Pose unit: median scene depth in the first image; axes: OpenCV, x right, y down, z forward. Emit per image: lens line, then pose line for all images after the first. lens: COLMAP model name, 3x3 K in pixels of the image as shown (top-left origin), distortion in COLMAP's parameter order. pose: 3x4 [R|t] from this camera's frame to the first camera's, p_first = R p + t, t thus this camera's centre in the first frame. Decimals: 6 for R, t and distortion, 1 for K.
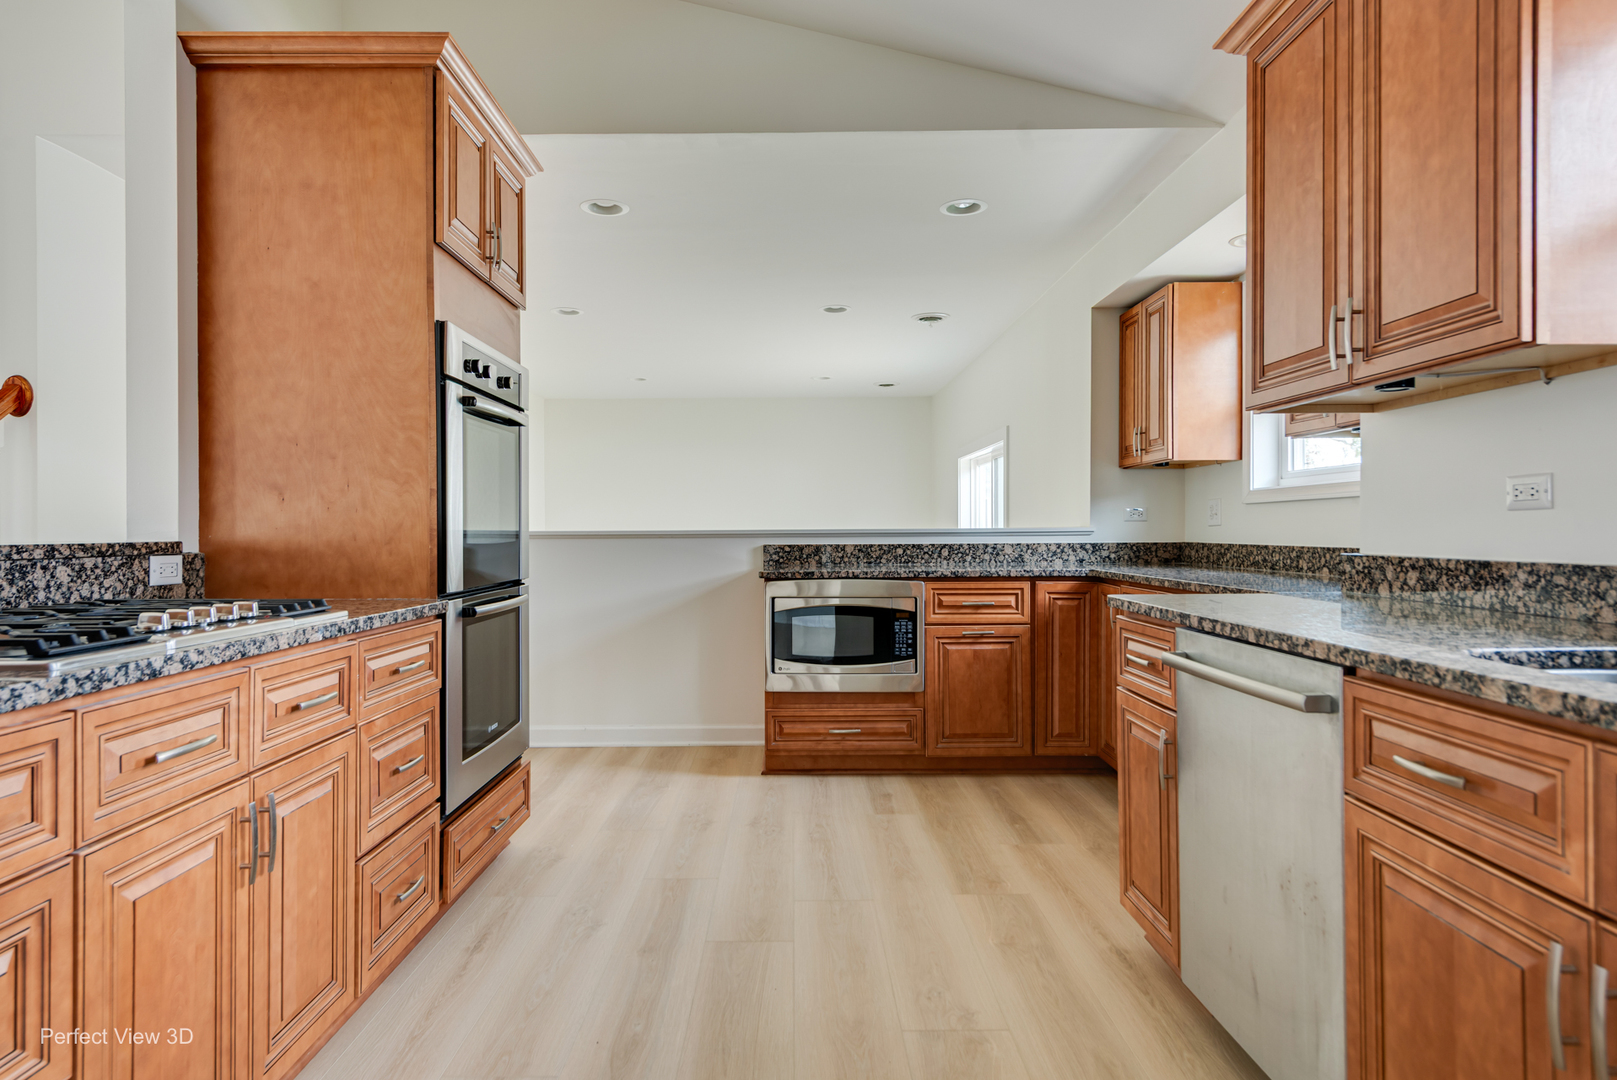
lens RADIAL K [[929.3, 0, 802.4], [0, 929.3, 527.1], [0, 0, 1]] dist [0.017621, -0.010339]
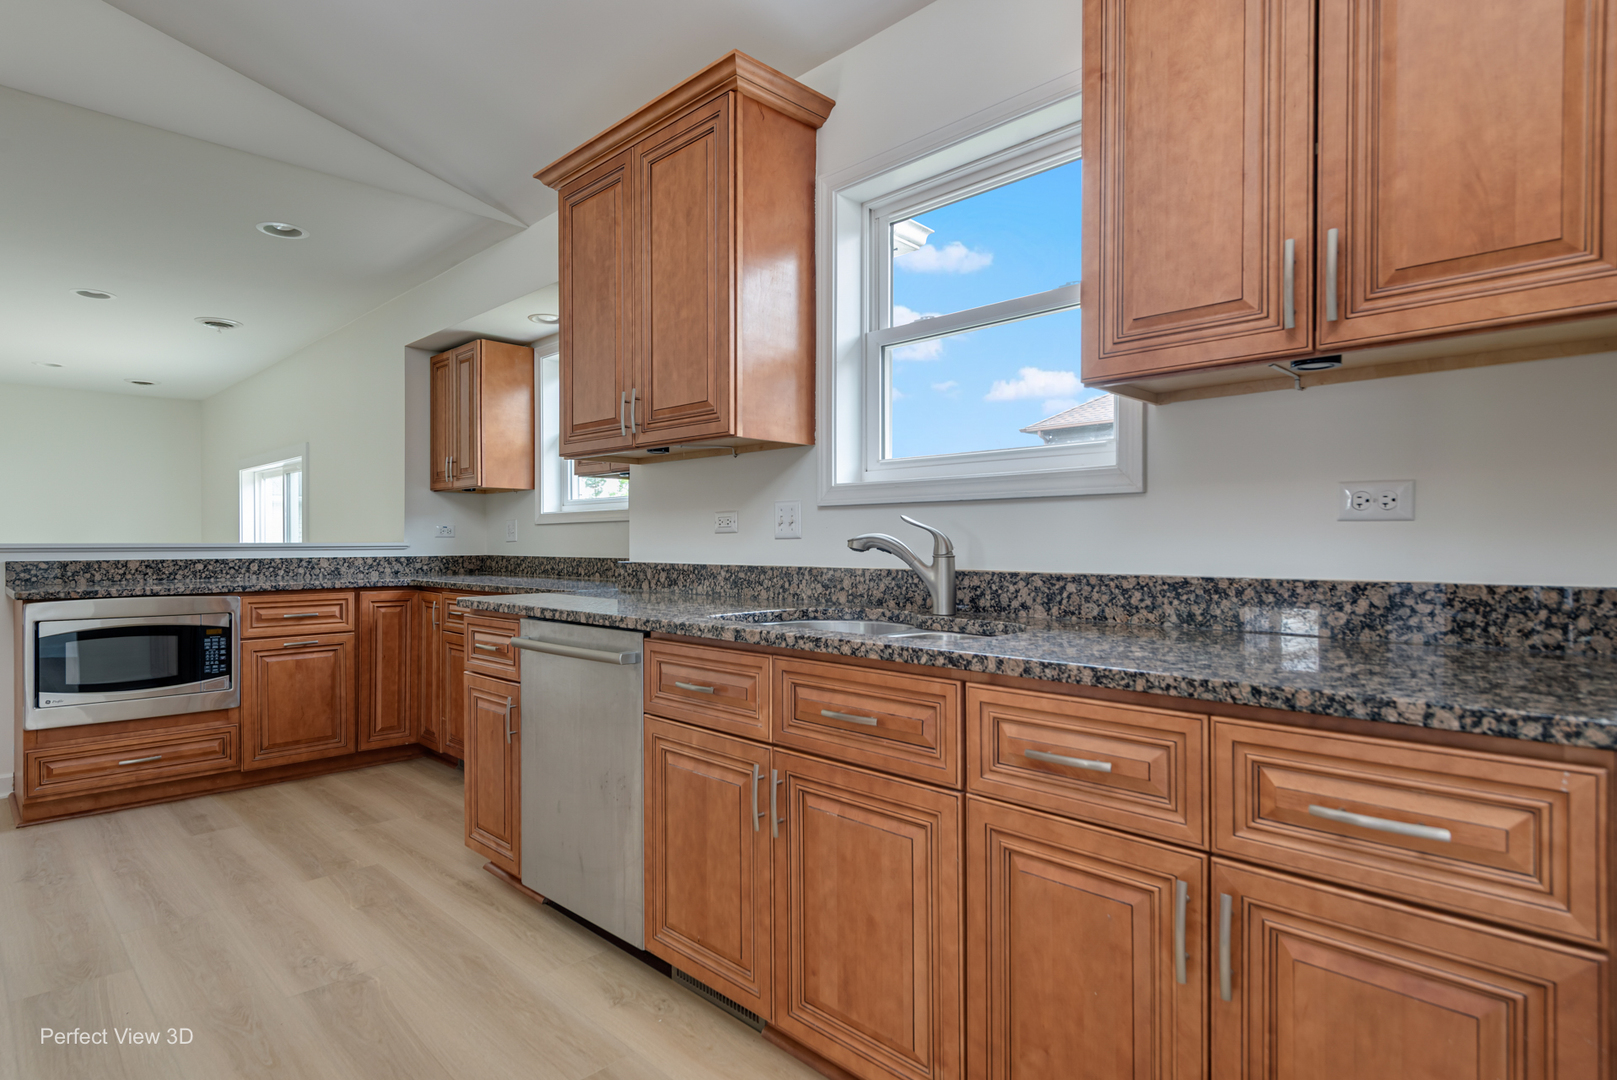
lens RADIAL K [[851.7, 0, 803.0], [0, 851.7, 545.1], [0, 0, 1]] dist [-0.005736, -0.000097]
pose [[0.705879, 0.001626, 0.708331, -0.139485], [-0.004046, 0.999990, 0.001736, -0.000272], [-0.708321, -0.004091, 0.705878, -0.111624]]
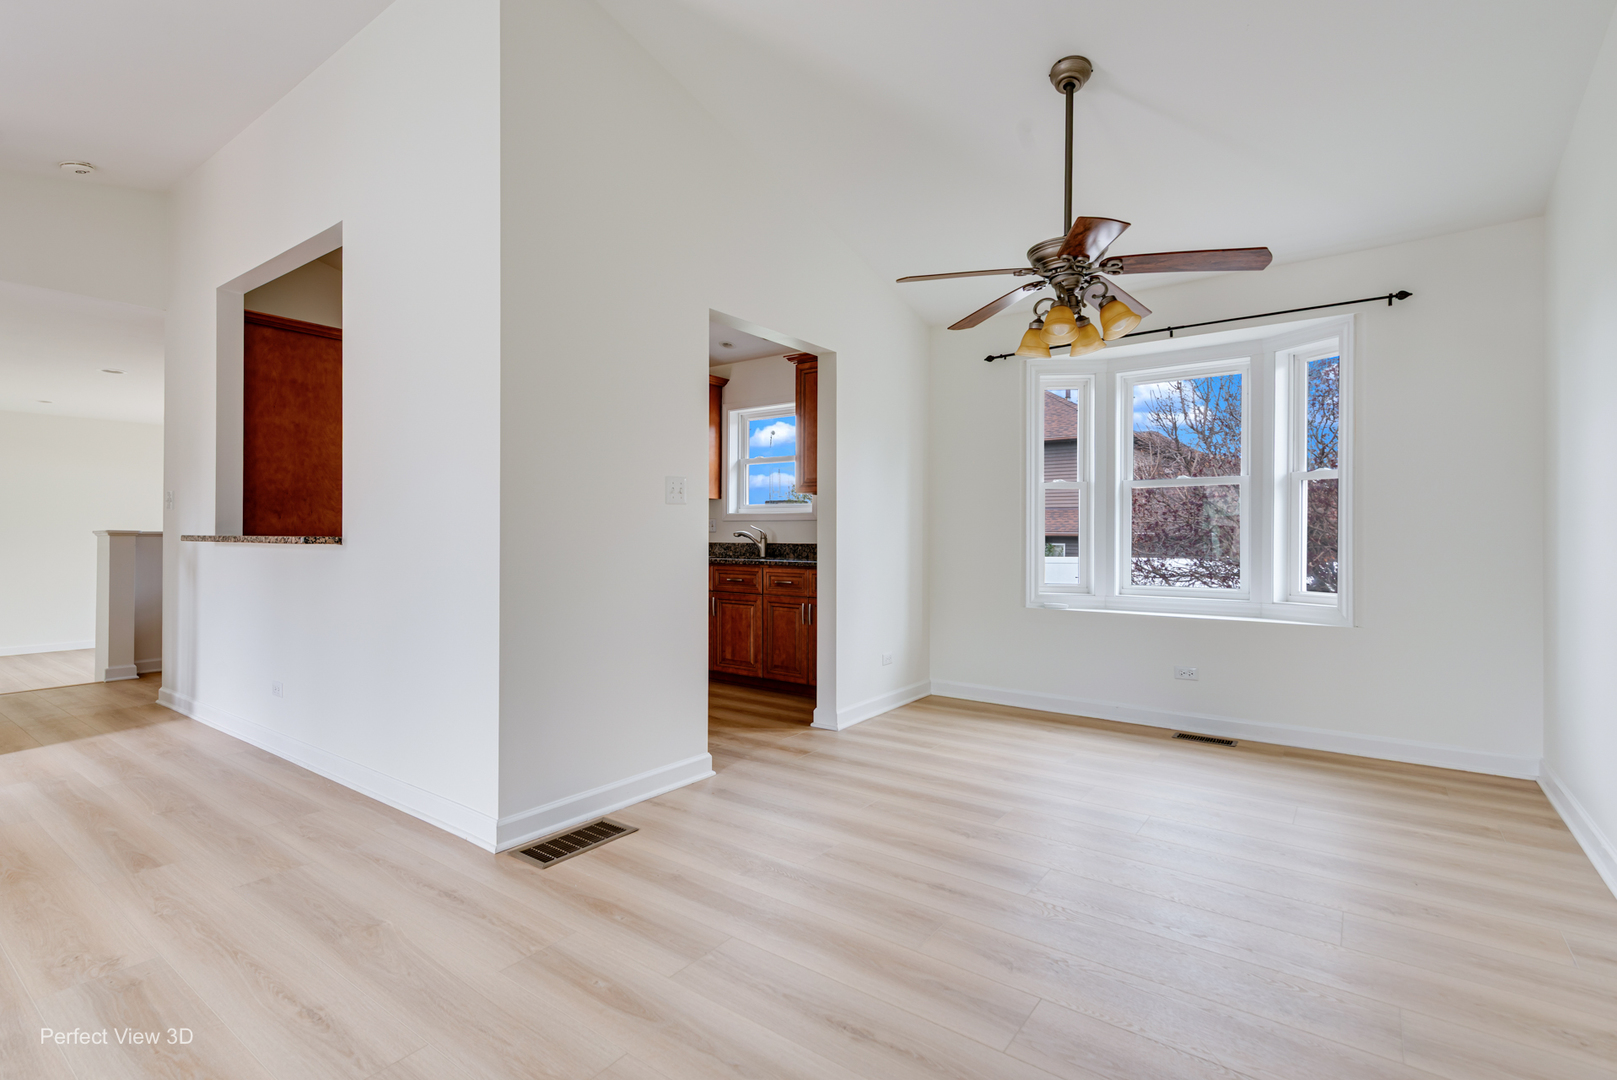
lens RADIAL K [[779.0, 0, 803.4], [0, 779.0, 542.0], [0, 0, 1]] dist [-0.002793, -0.000146]
pose [[0.589126, 0.002283, 0.808038, -2.891353], [-0.007601, 0.999967, 0.002717, 0.034161], [-0.808005, -0.007742, 0.589125, -2.493524]]
